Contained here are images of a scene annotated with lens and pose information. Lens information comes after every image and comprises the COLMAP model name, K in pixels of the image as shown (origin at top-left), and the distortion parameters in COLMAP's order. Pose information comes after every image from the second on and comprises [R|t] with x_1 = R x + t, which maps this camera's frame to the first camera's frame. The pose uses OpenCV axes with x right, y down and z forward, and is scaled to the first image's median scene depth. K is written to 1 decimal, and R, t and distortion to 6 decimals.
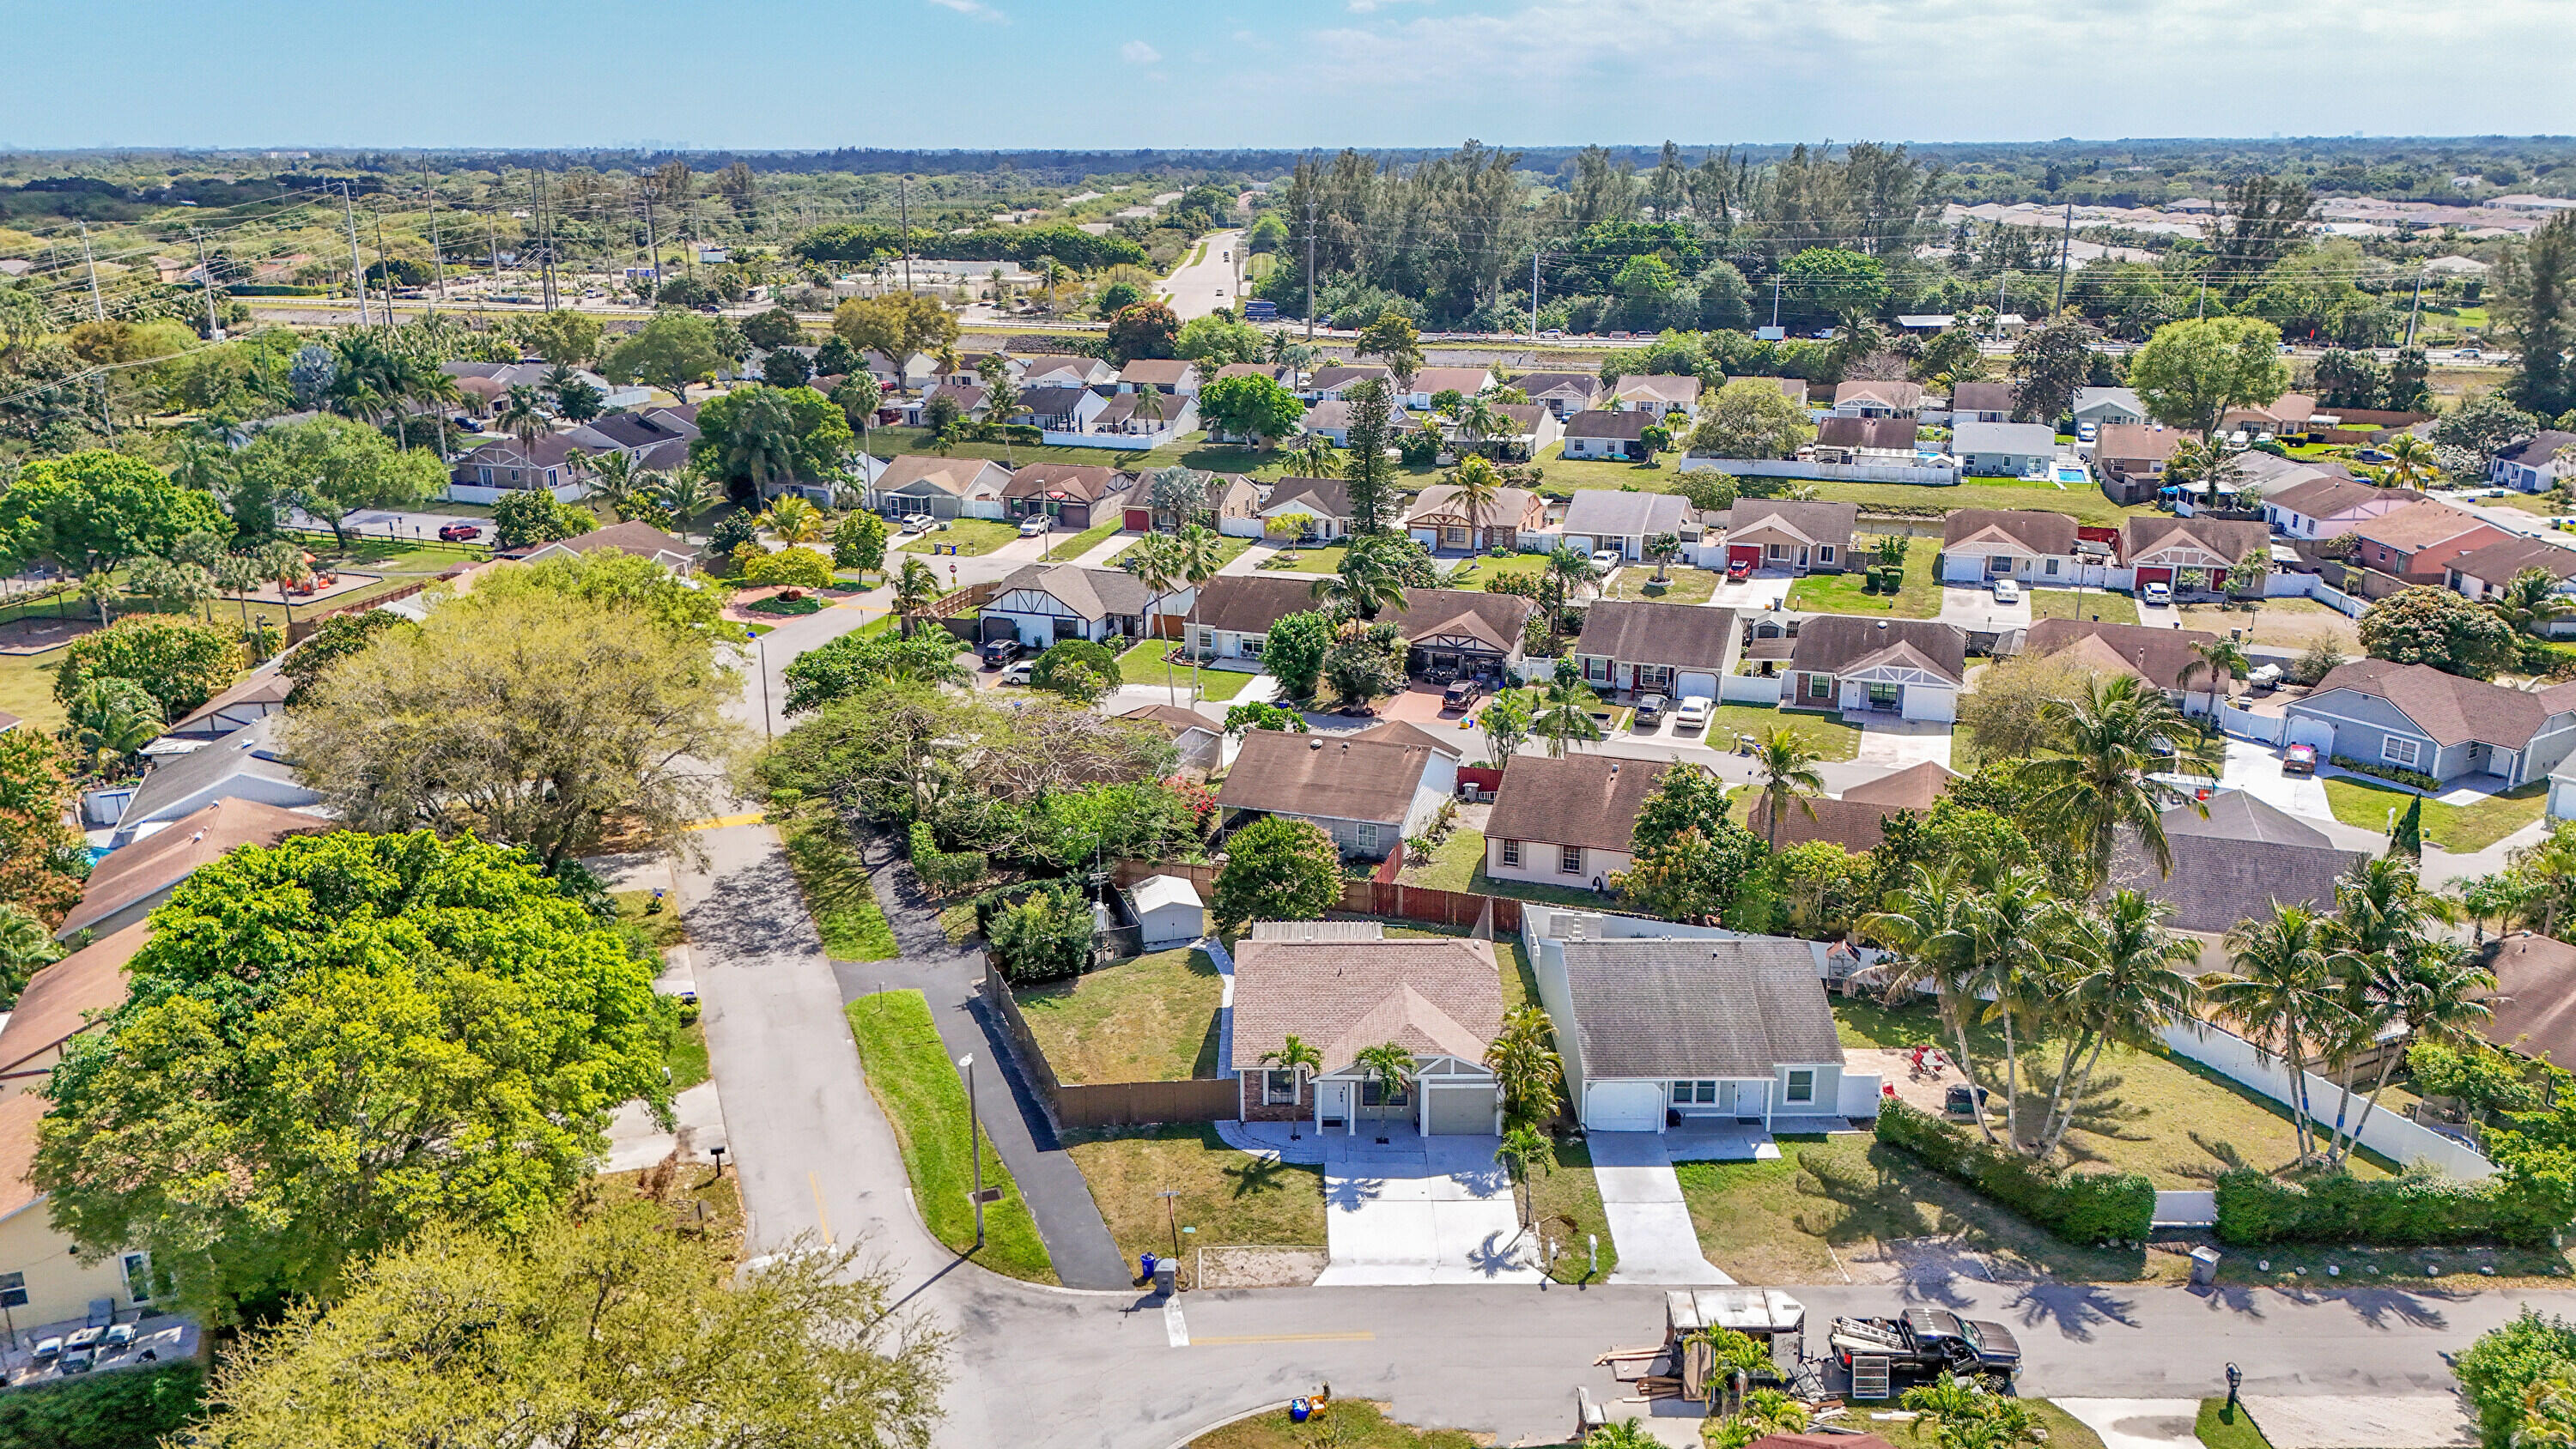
lens RADIAL K [[1884.4, 0, 1288.0], [0, 1884.4, 724.5], [0, 0, 1]] dist [0.094647, -0.118686]
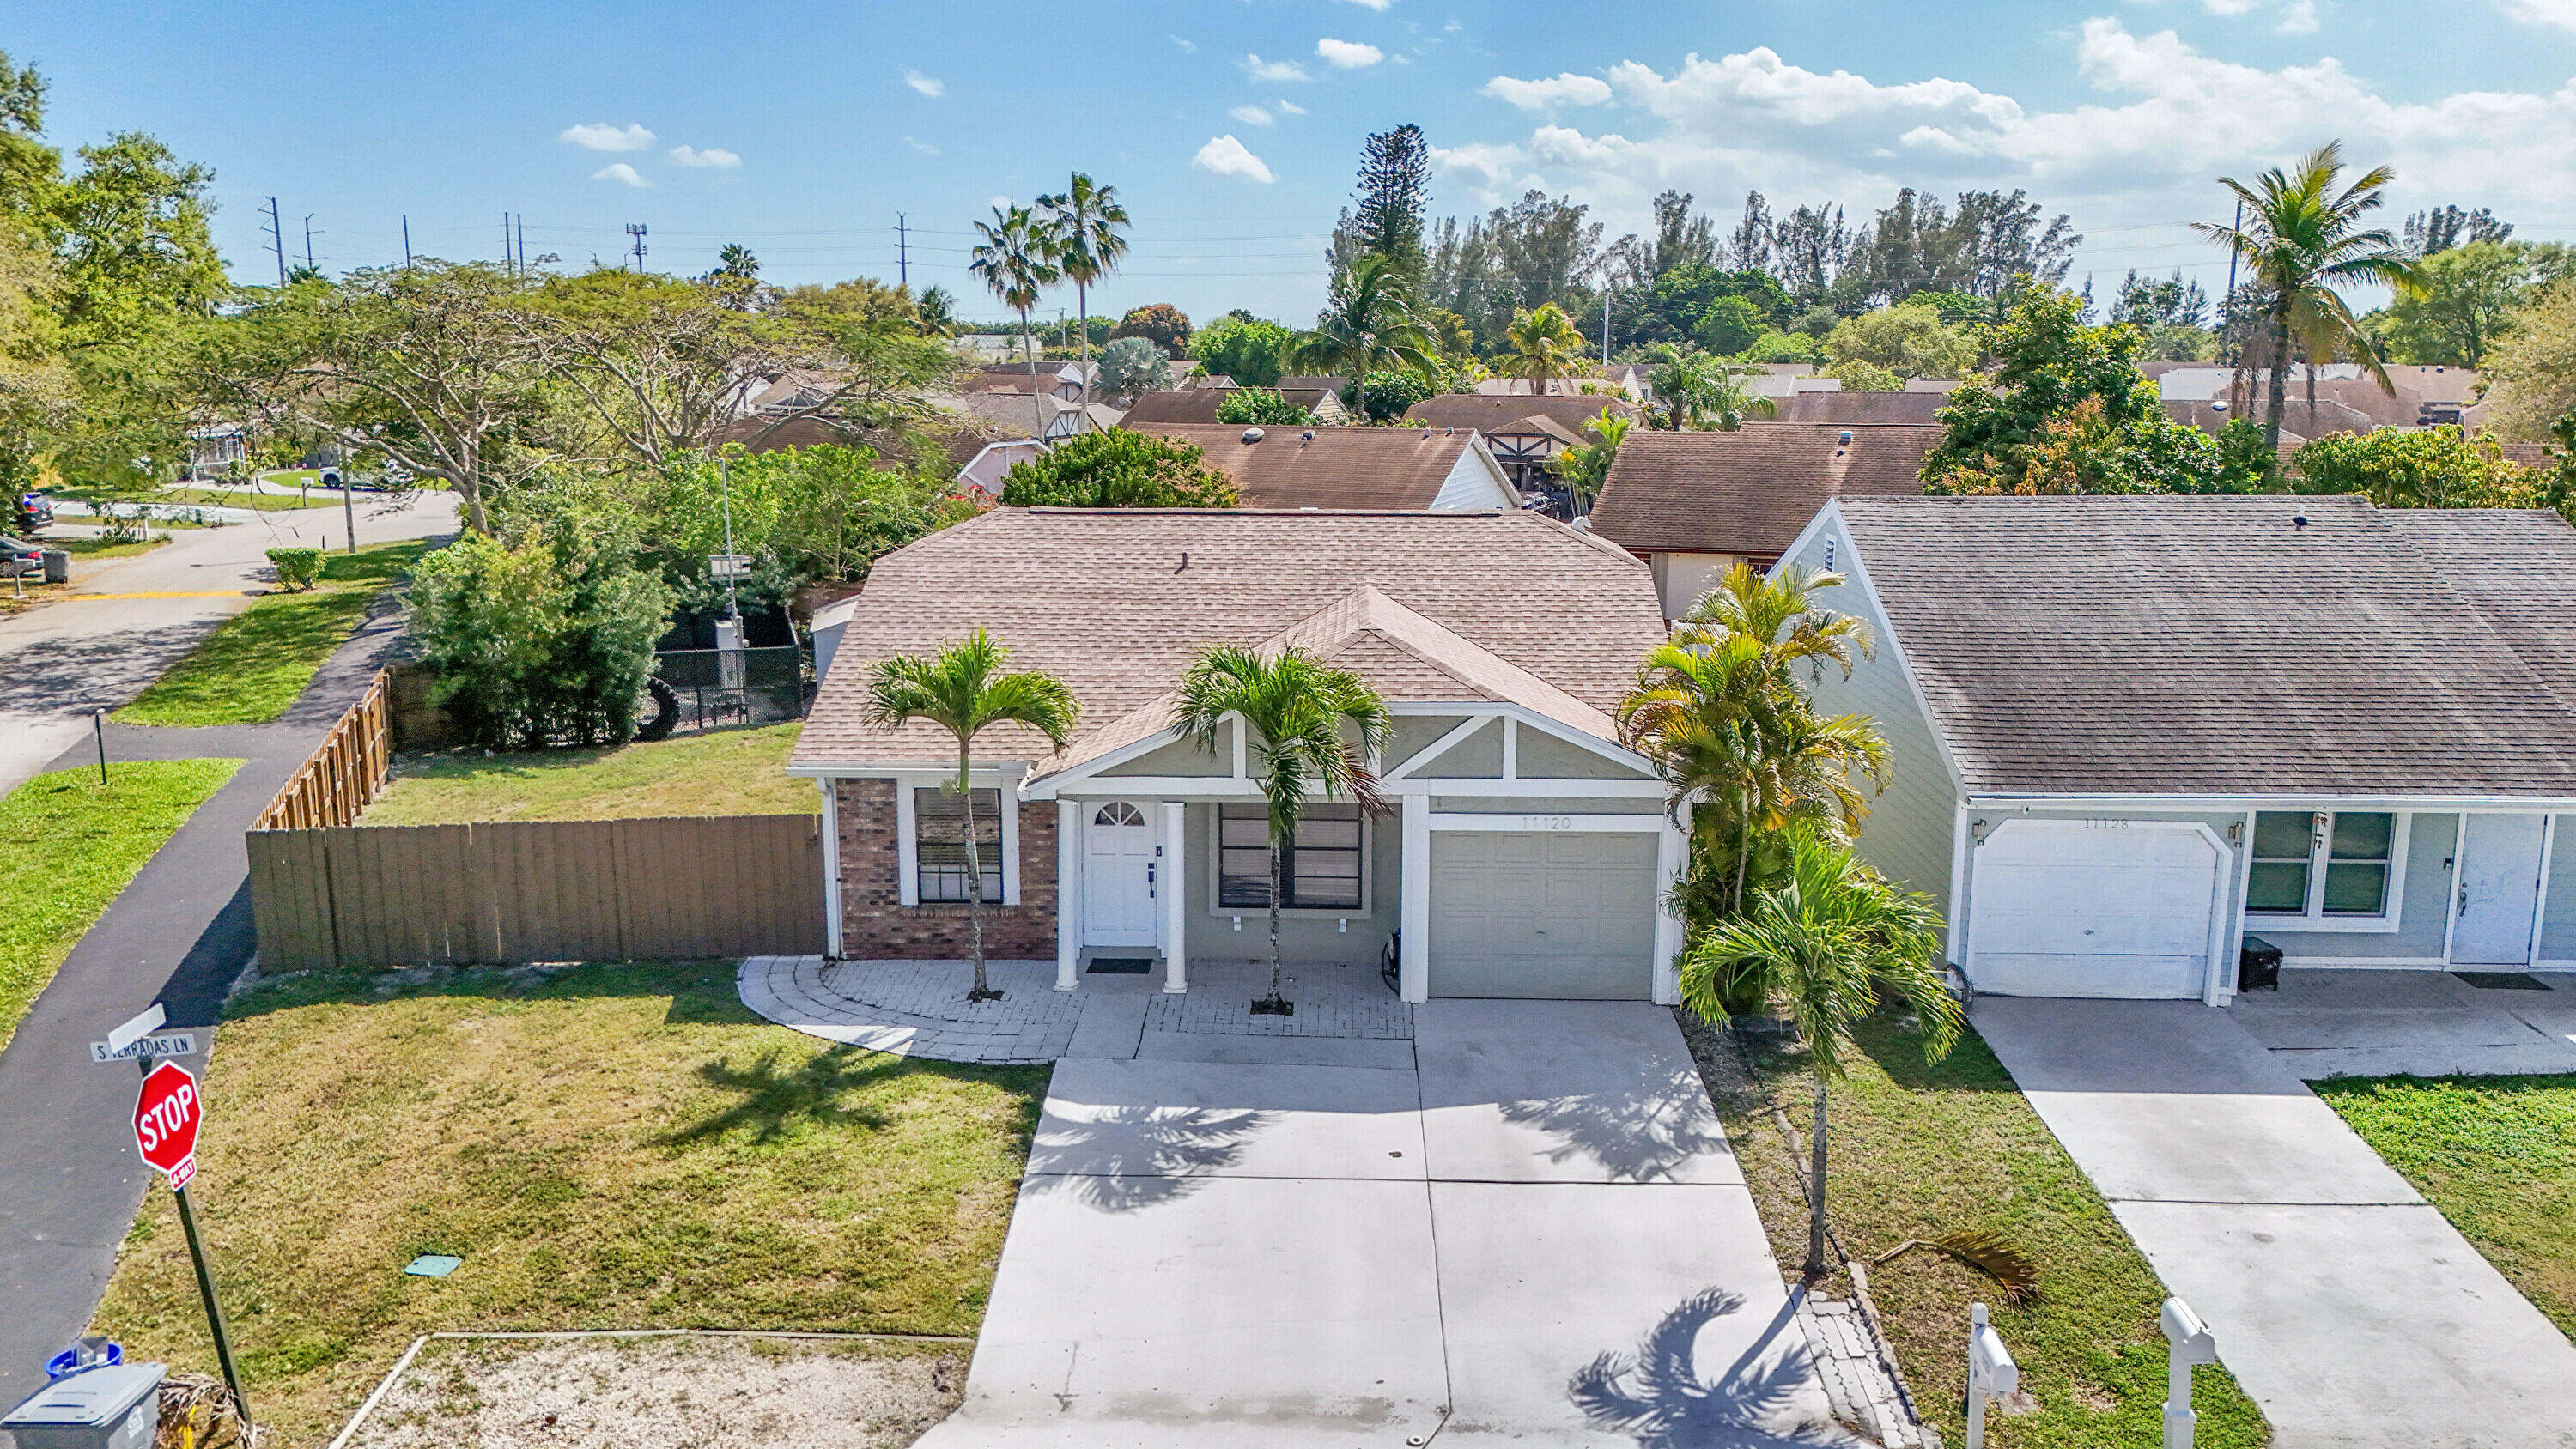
lens RADIAL K [[1896.0, 0, 1288.0], [0, 1896.0, 724.5], [0, 0, 1]] dist [0.056561, -0.035055]
pose [[0.999459, 0.014491, -0.029526, 0.027778], [-0.017302, 0.995105, -0.097300, 0.094121], [0.027972, 0.097758, 0.994817, 0.321709]]
